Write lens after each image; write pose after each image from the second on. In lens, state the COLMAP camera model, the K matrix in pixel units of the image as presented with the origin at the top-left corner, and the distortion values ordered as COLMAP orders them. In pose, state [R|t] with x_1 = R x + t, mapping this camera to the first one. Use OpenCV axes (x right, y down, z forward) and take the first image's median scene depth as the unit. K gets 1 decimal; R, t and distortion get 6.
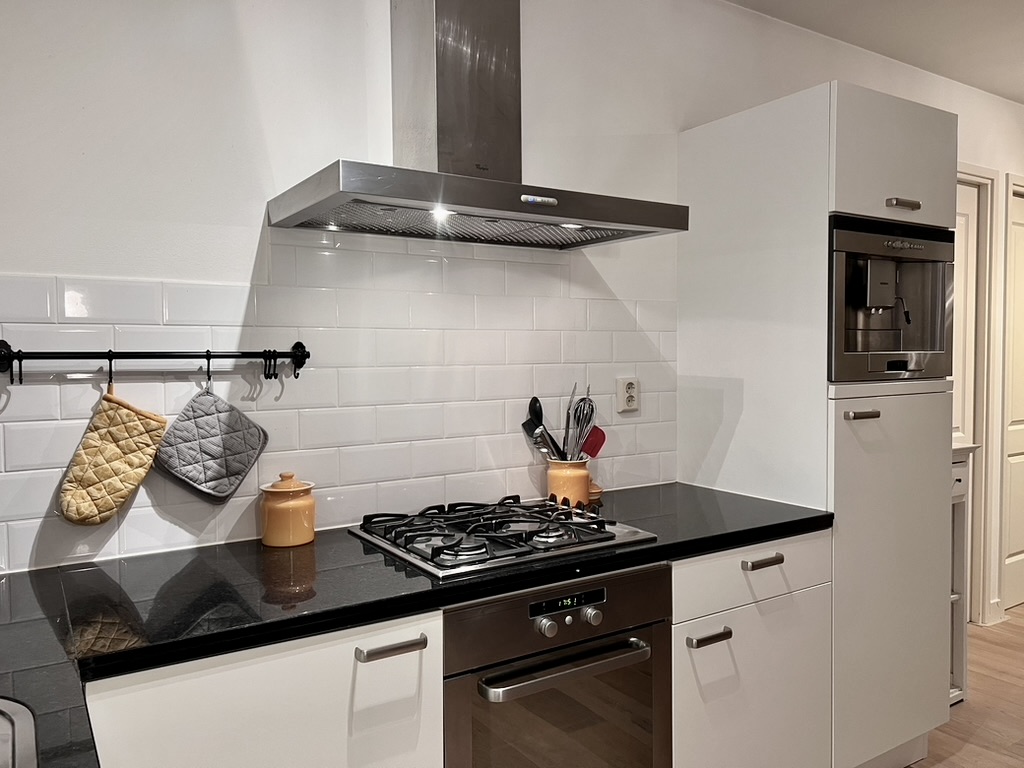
lens RADIAL K [[777.0, 0, 513.2], [0, 777.0, 382.0], [0, 0, 1]] dist [0.000477, -0.009476]
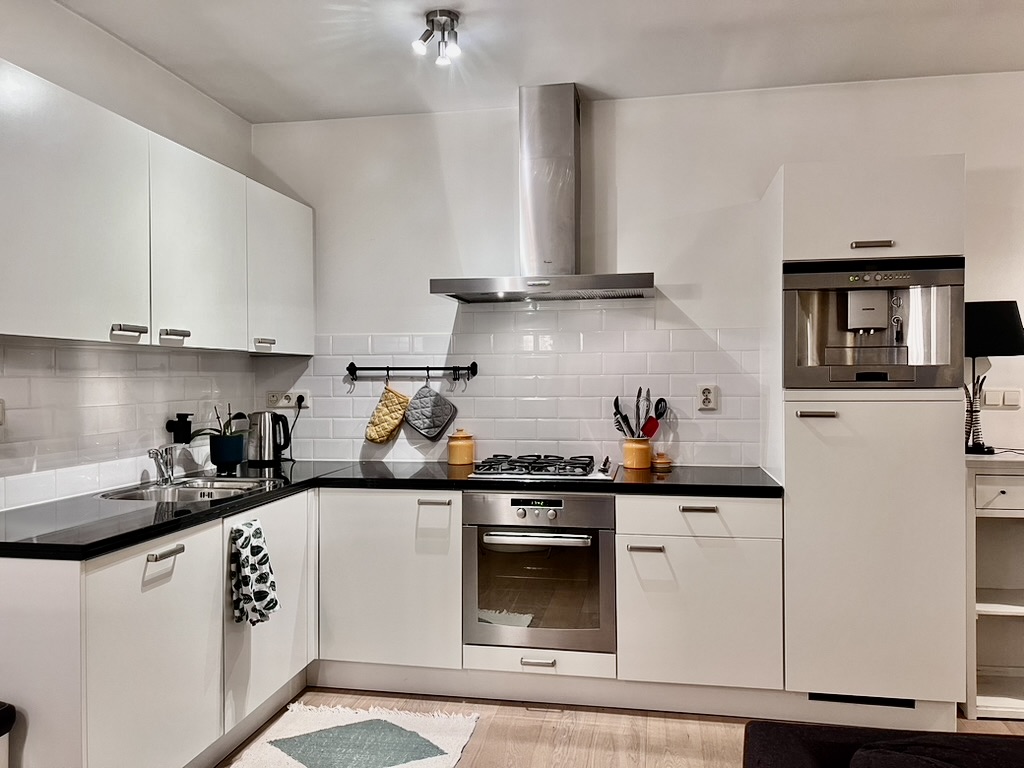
lens RADIAL K [[777.0, 0, 513.7], [0, 777.0, 382.8], [0, 0, 1]] dist [0.000477, -0.009476]
pose [[0.717478, 0.009544, -0.696516, 1.185495], [-0.025972, 0.999577, -0.013057, 0.023608], [0.696097, 0.027458, 0.717423, -0.323955]]
